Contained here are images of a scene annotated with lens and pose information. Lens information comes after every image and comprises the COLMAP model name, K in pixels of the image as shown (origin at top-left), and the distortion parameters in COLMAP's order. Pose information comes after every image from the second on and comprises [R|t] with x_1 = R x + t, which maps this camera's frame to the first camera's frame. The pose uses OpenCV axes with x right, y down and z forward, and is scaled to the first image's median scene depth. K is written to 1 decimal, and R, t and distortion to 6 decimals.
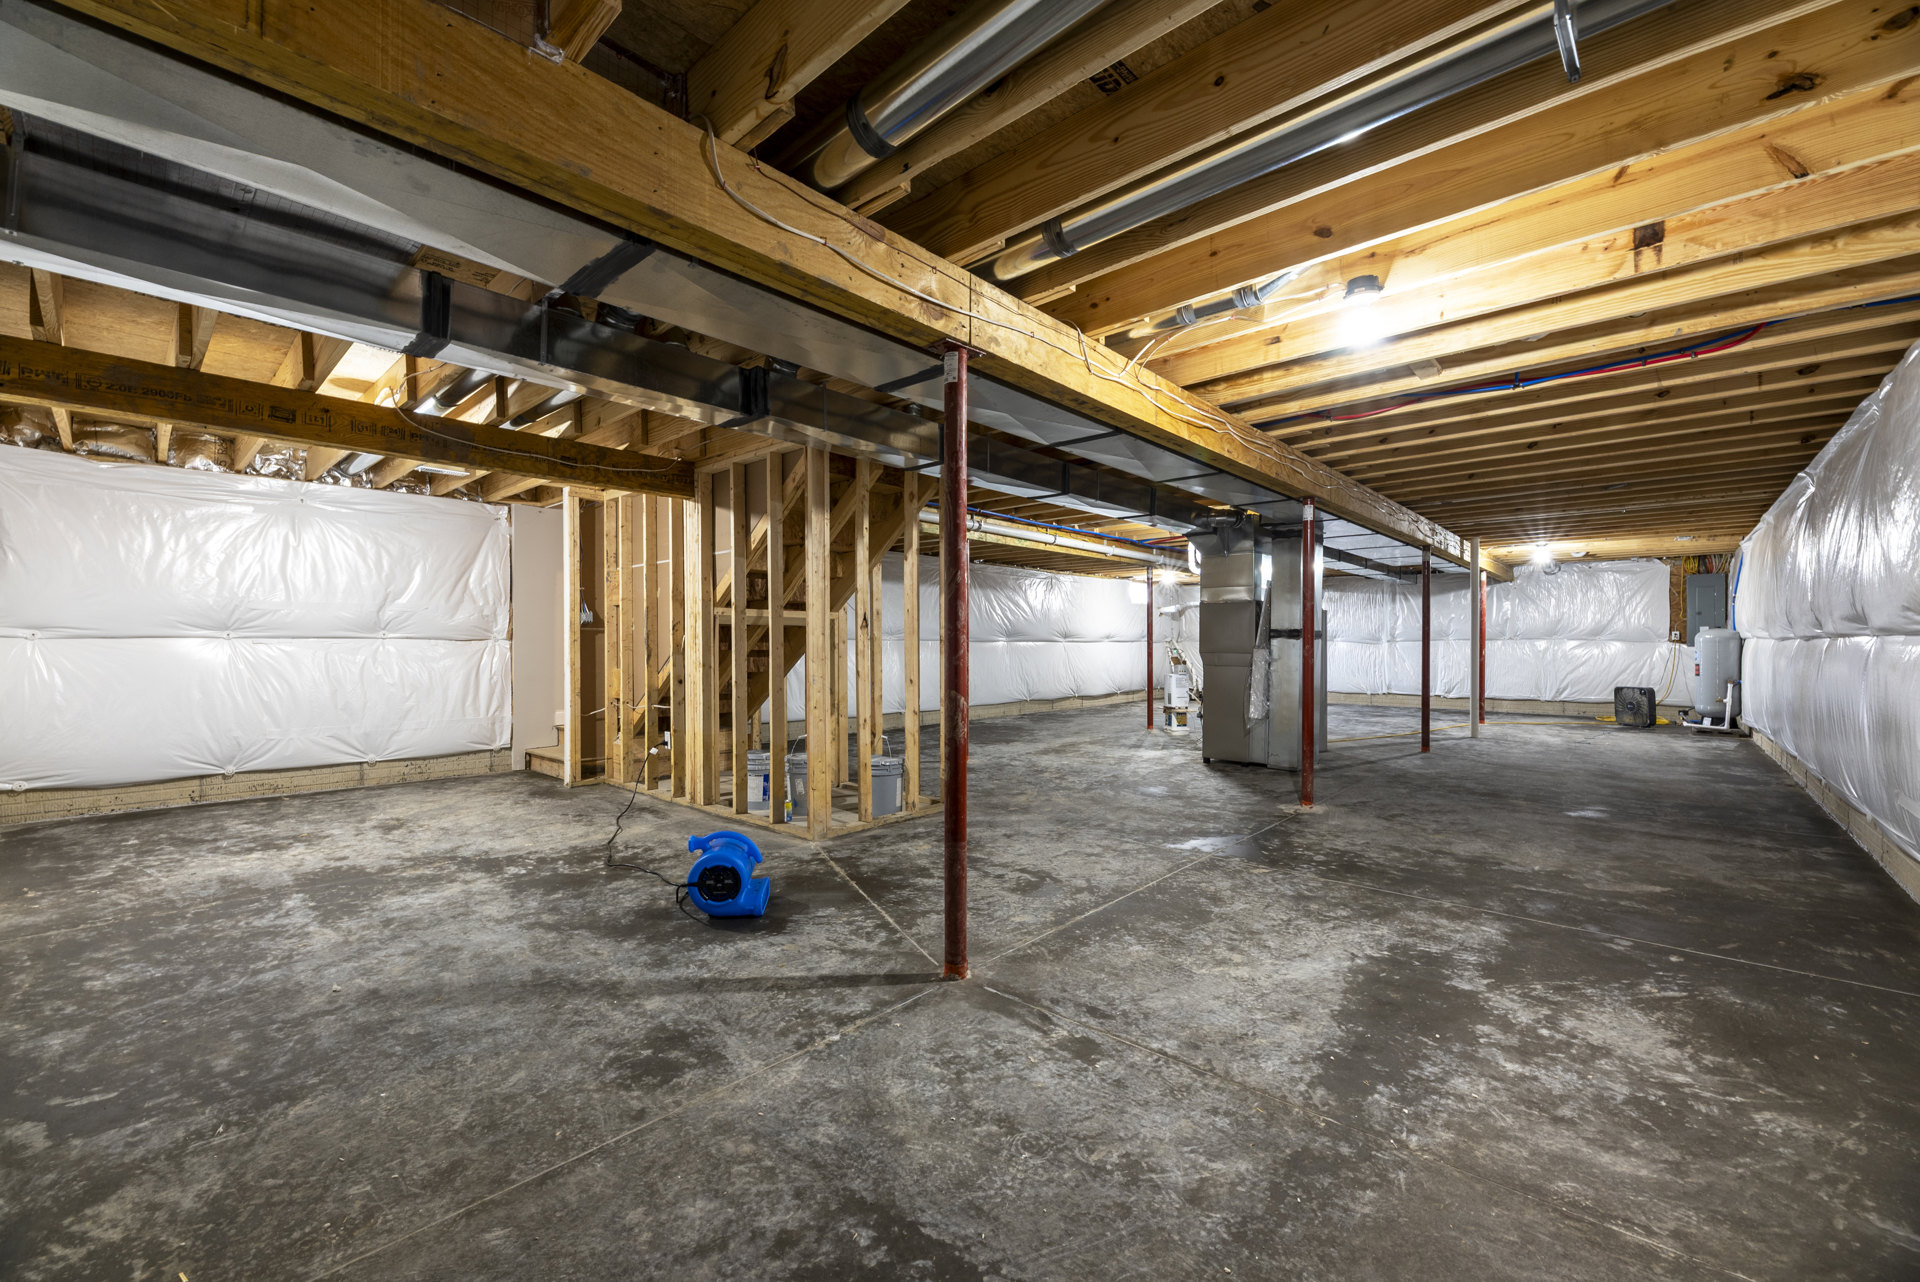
lens RADIAL K [[772.8, 0, 959.5], [0, 772.8, 645.4], [0, 0, 1]] dist [-0.002358, -0.000617]
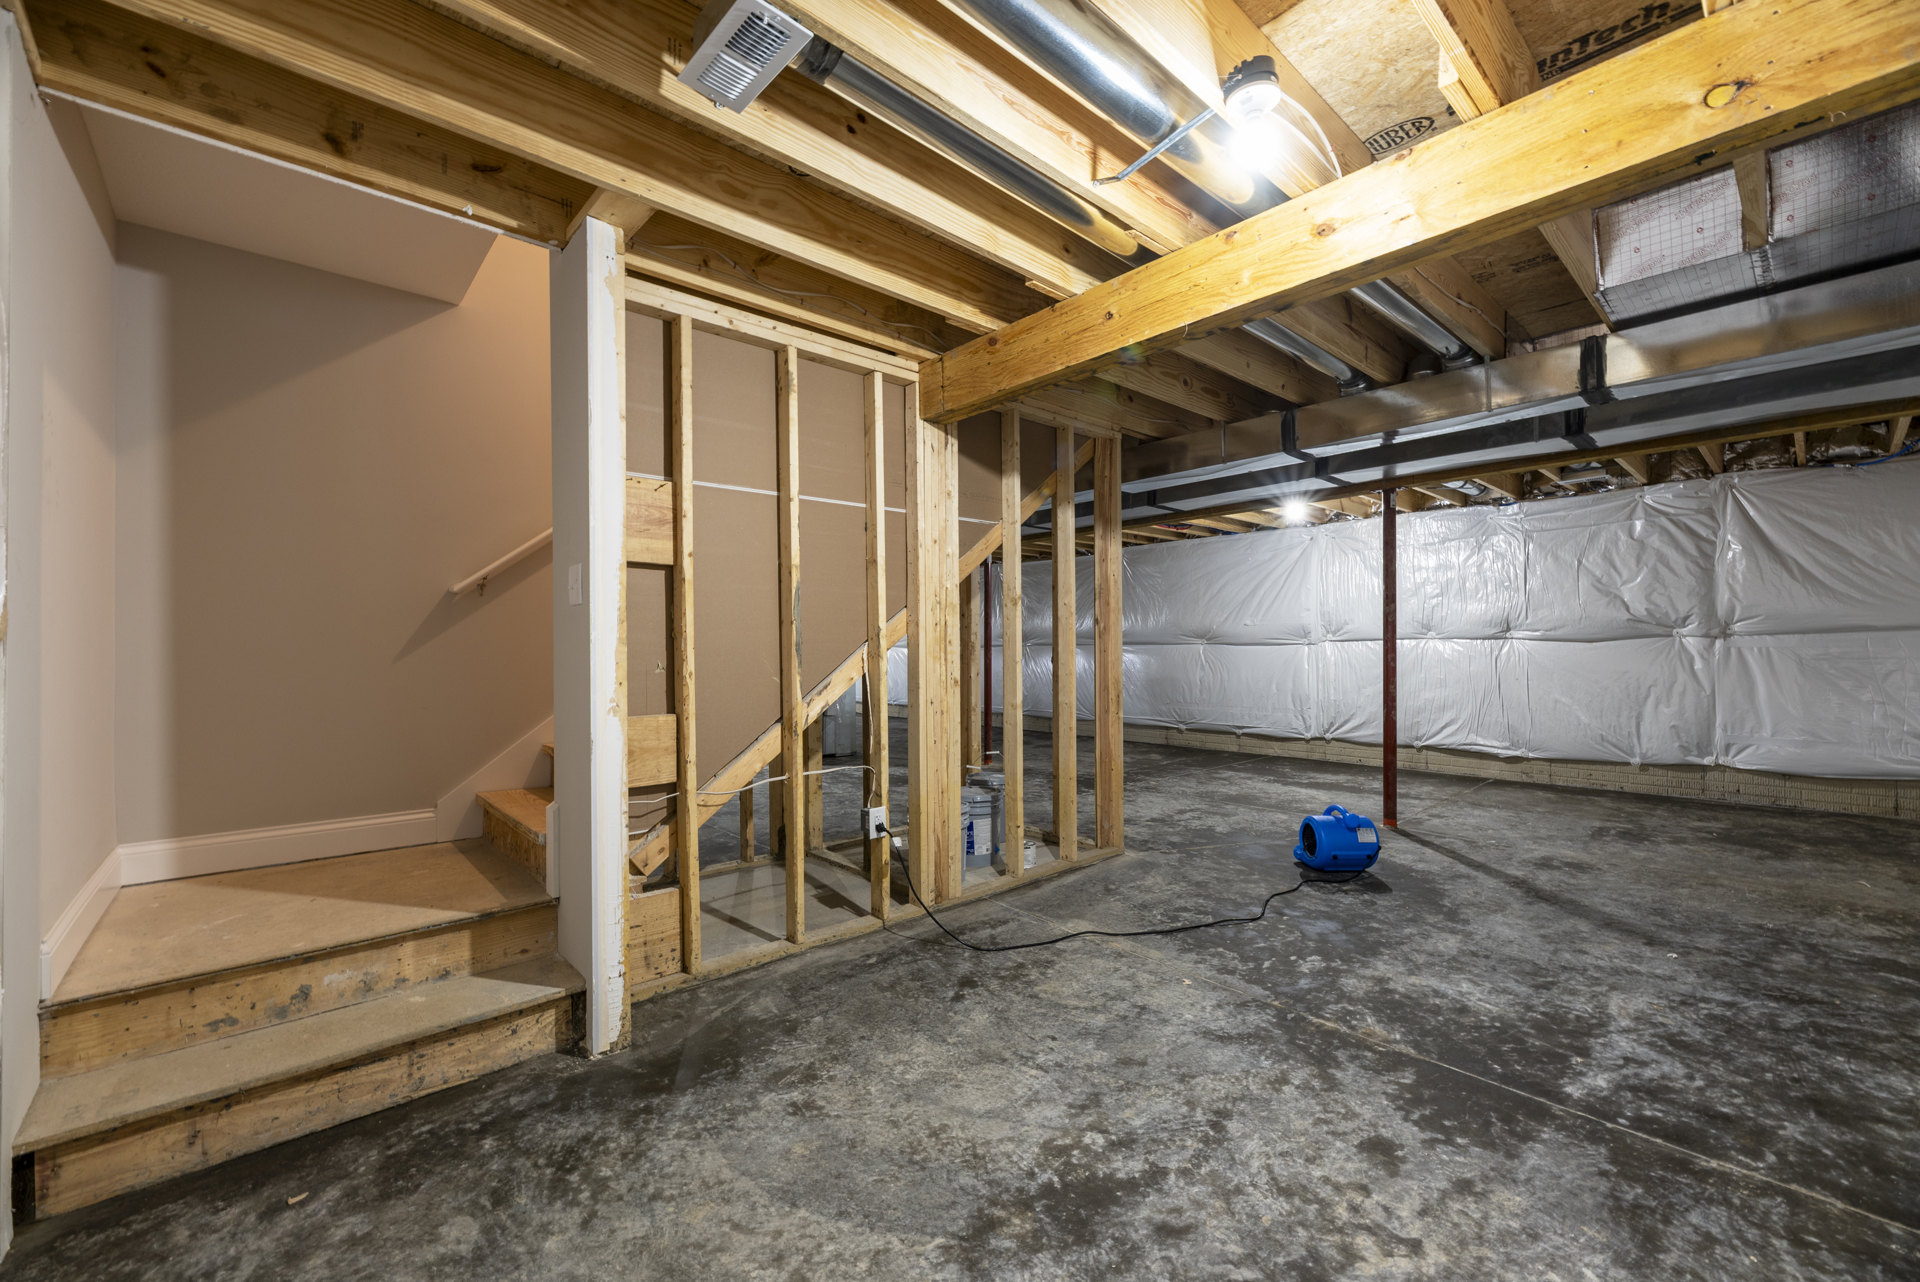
lens RADIAL K [[772.8, 0, 959.4], [0, 772.8, 646.4], [0, 0, 1]] dist [-0.002358, -0.000617]
pose [[0.102747, -0.001026, 0.994707, -1.628517], [0.010958, 0.999940, -0.000101, -0.007229], [-0.994647, 0.010910, 0.102752, 1.539388]]
